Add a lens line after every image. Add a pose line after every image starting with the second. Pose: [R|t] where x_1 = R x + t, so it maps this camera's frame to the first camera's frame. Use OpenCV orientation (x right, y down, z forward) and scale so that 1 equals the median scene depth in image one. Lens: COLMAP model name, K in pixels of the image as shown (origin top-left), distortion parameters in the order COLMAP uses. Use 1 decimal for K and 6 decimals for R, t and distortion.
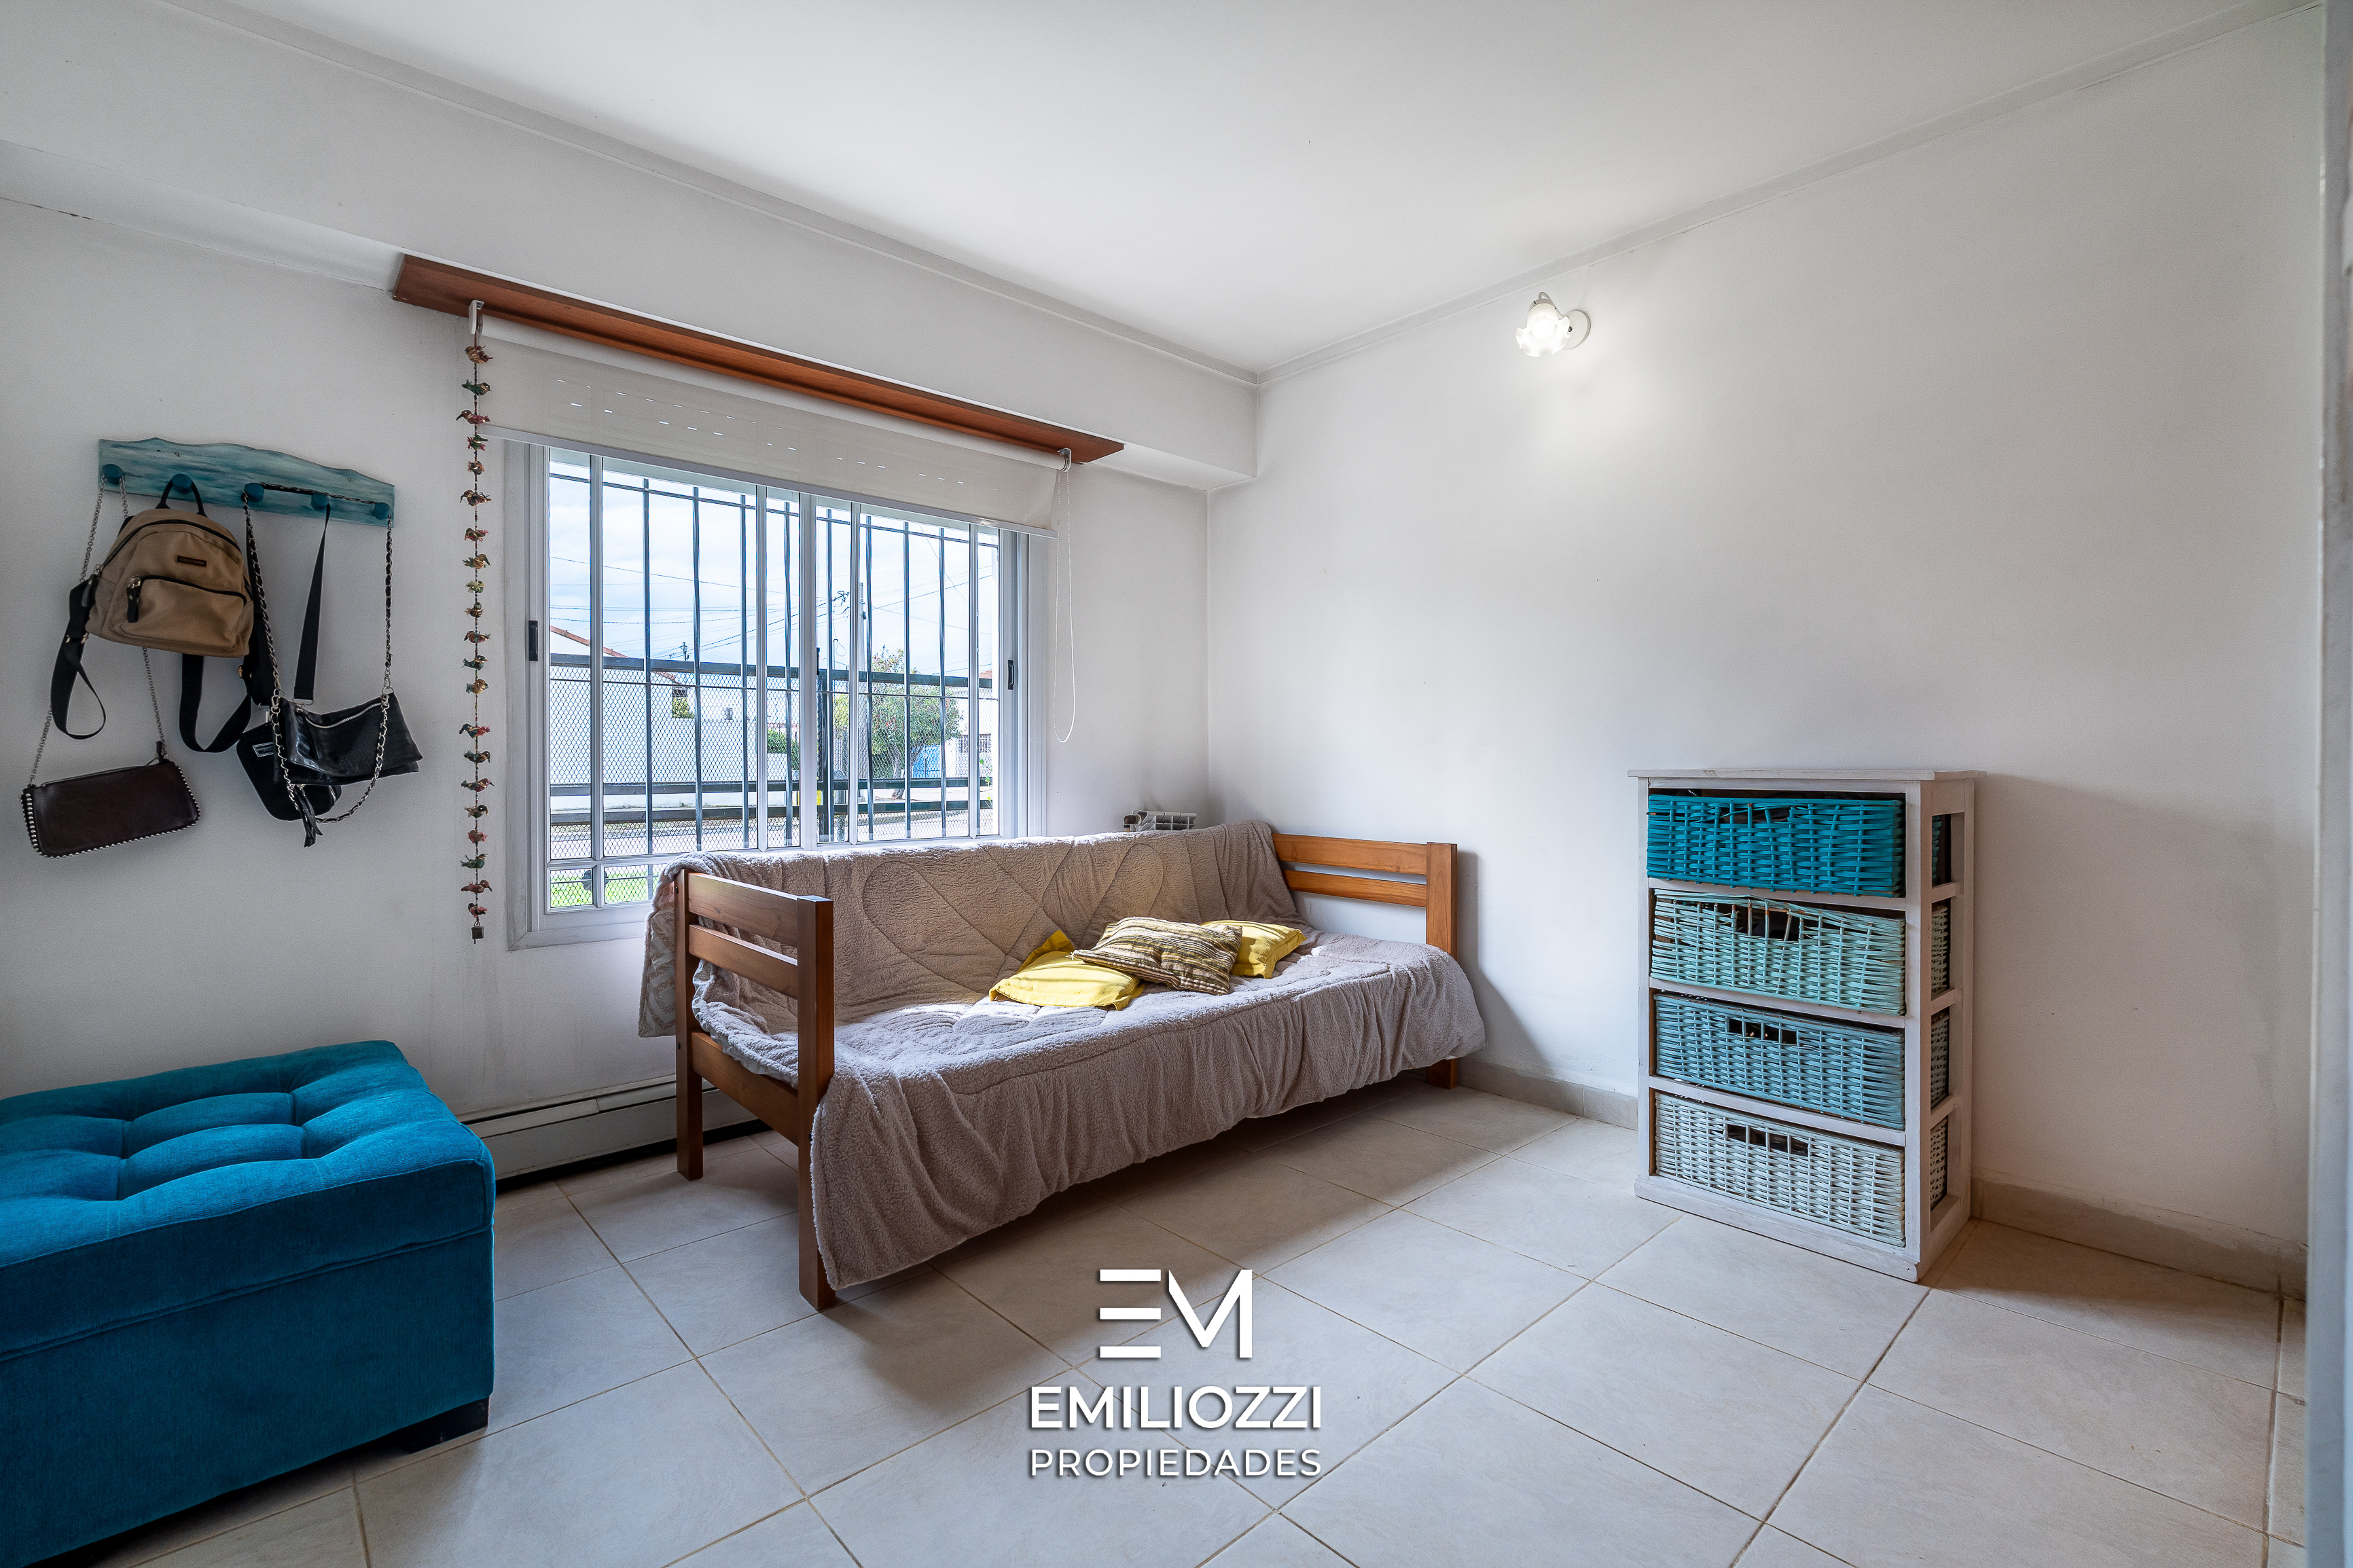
lens RADIAL K [[1068.0, 0, 1178.7], [0, 1068.0, 769.2], [0, 0, 1]] dist [0.013273, 0.000596]
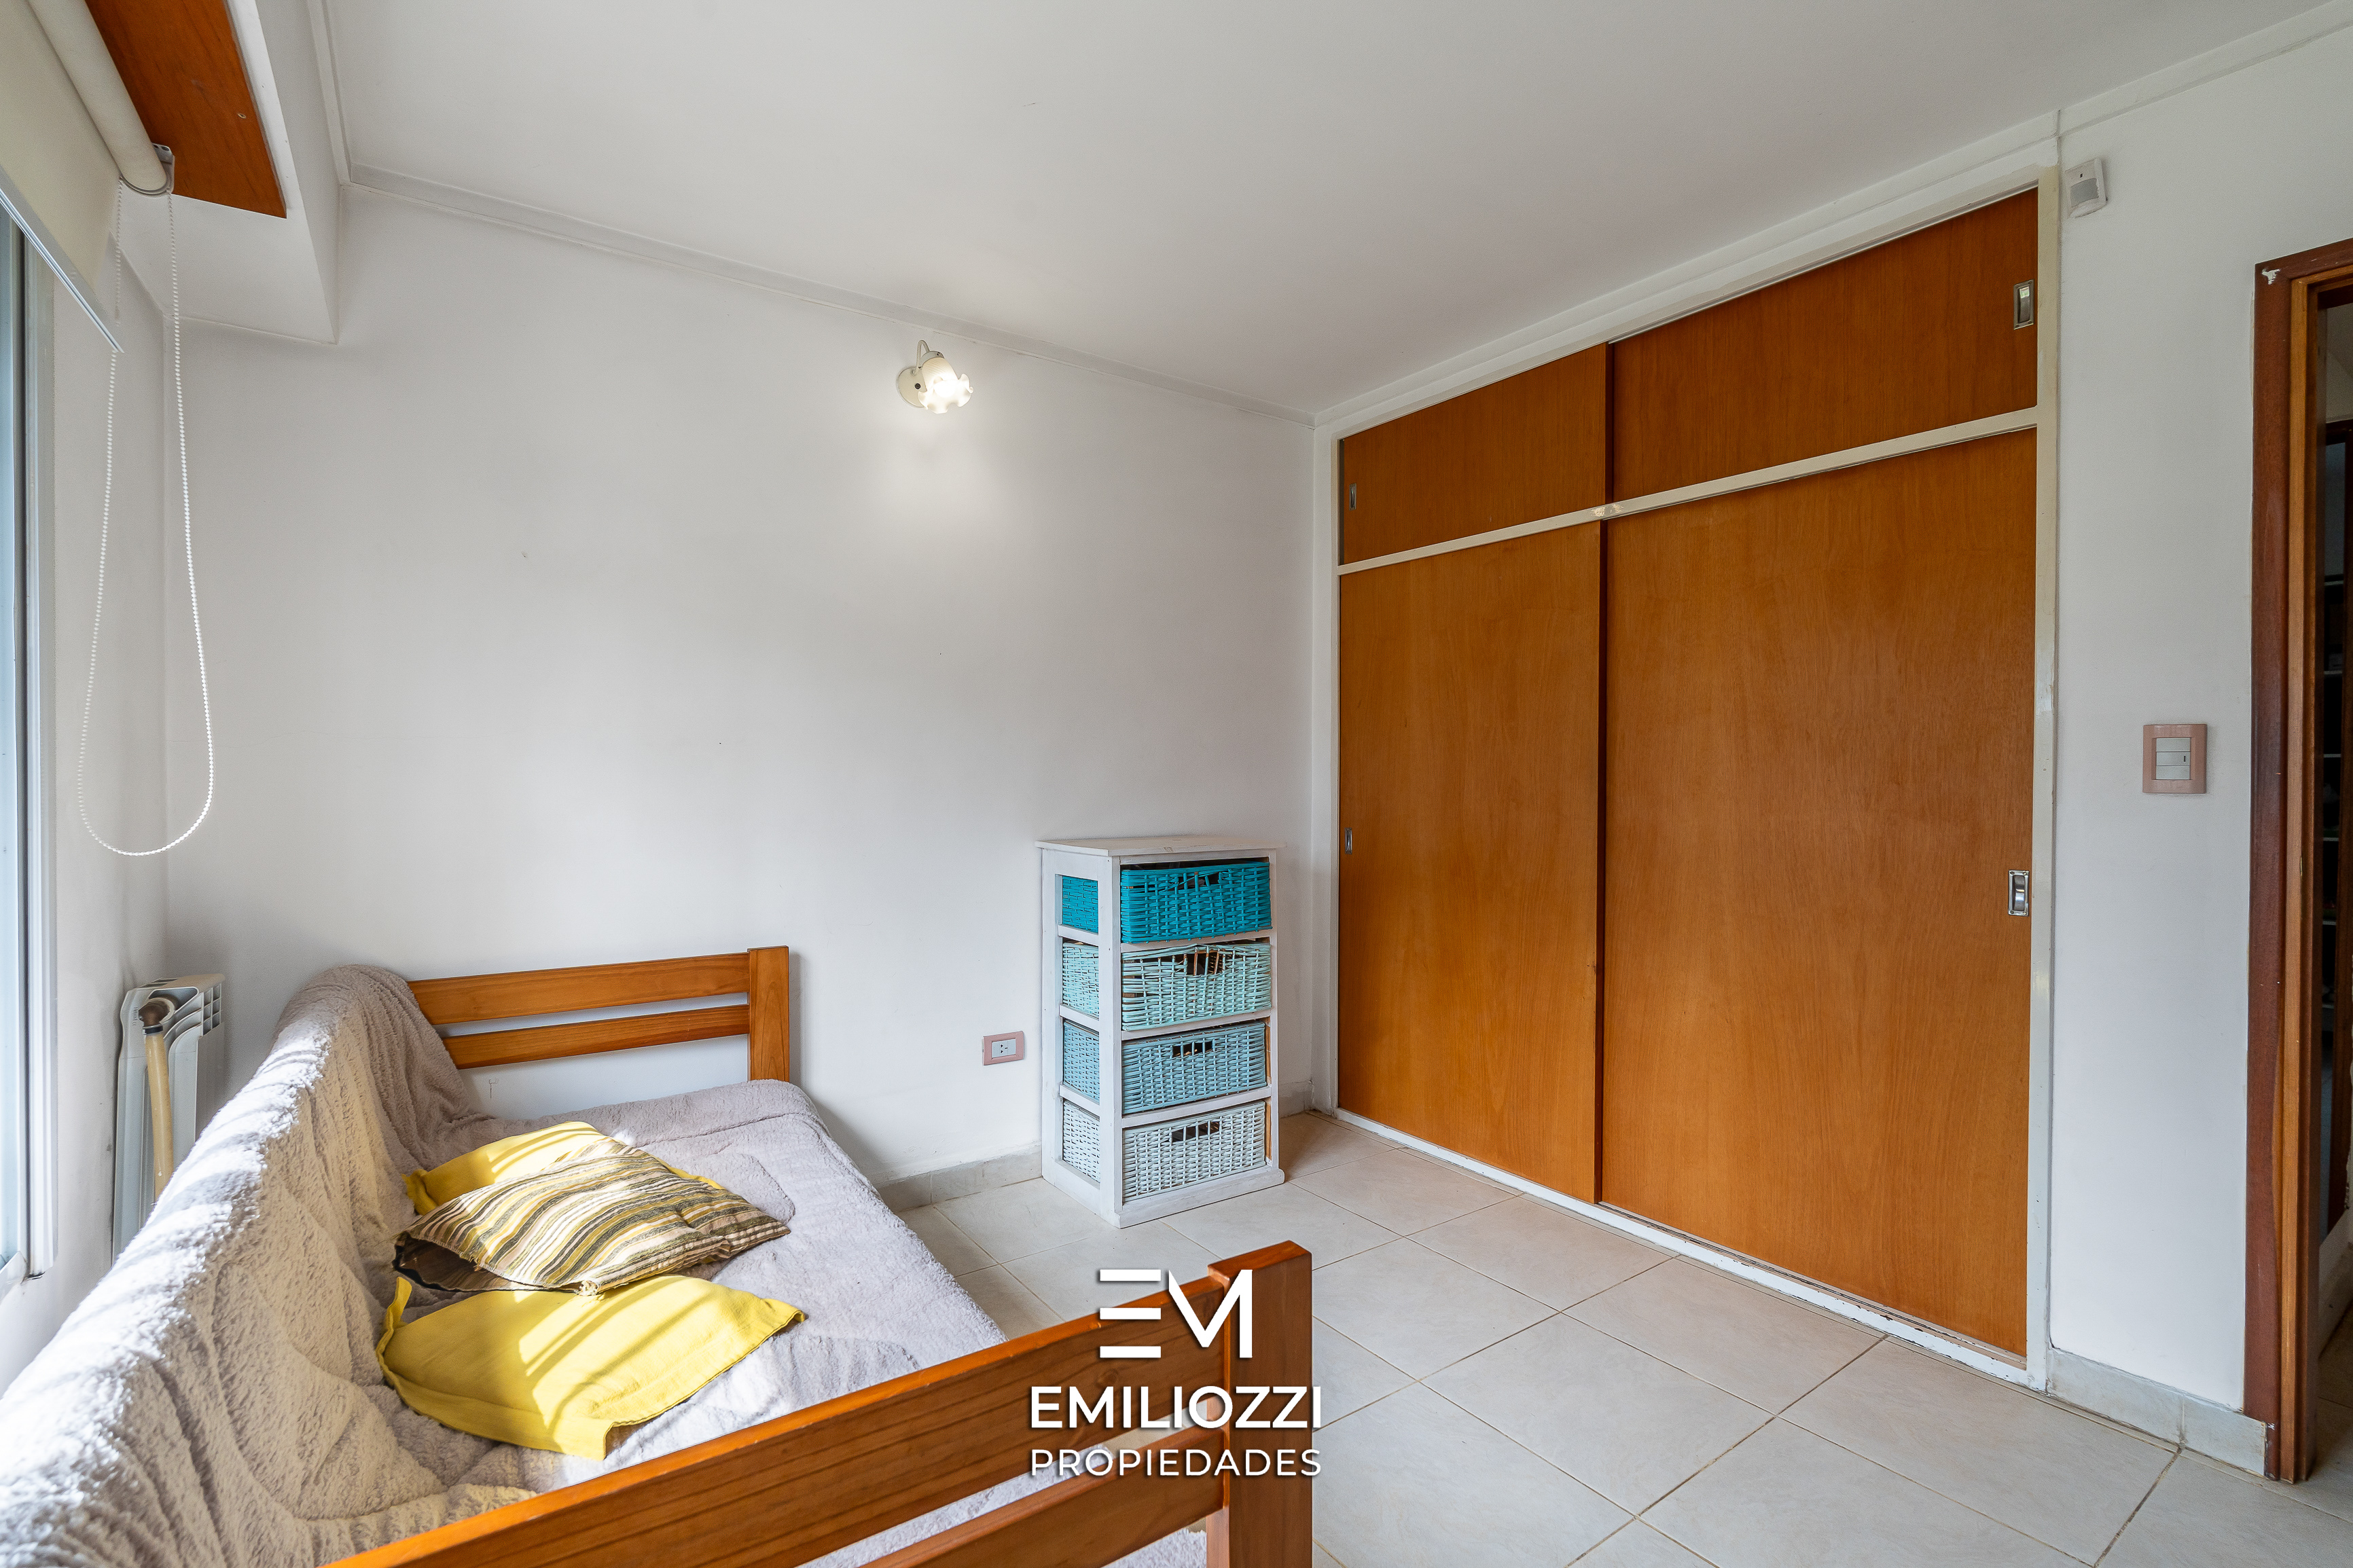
lens RADIAL K [[1068.0, 0, 1186.5], [0, 1068.0, 780.6], [0, 0, 1]] dist [0.013273, 0.000596]
pose [[0.127548, -0.007038, 0.991807, -0.719153], [0.005860, 0.999963, 0.006342, -0.083806], [-0.991815, 0.005003, 0.127584, 0.837559]]
